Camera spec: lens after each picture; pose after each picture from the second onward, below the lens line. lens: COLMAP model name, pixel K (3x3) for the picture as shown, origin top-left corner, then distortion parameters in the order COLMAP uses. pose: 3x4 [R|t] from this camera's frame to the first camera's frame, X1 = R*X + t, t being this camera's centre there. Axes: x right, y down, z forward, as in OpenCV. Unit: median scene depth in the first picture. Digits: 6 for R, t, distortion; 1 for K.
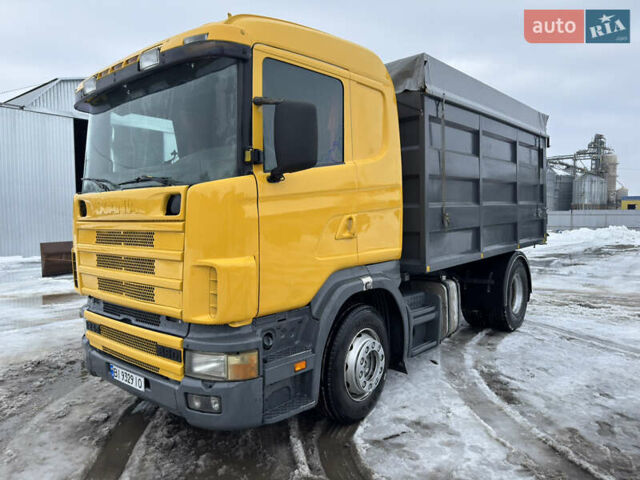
lens RADIAL K [[448.4, 0, 323.4], [0, 448.4, 243.1], [0, 0, 1]] dist [0.054617, -0.057659]
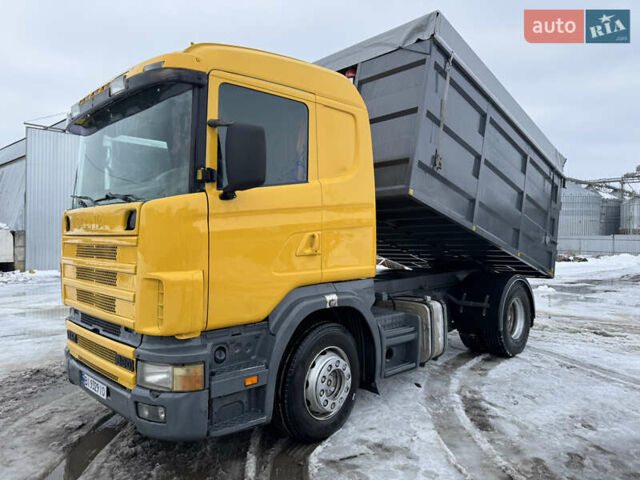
lens RADIAL K [[449.9, 0, 320.0], [0, 449.9, 240.0], [0, 0, 1]] dist [0.037888, -0.035236]
pose [[0.996882, 0.015513, -0.077370, 0.152197], [-0.019574, 0.998455, -0.052003, 0.006142], [0.076444, 0.053356, 0.995645, -0.014077]]
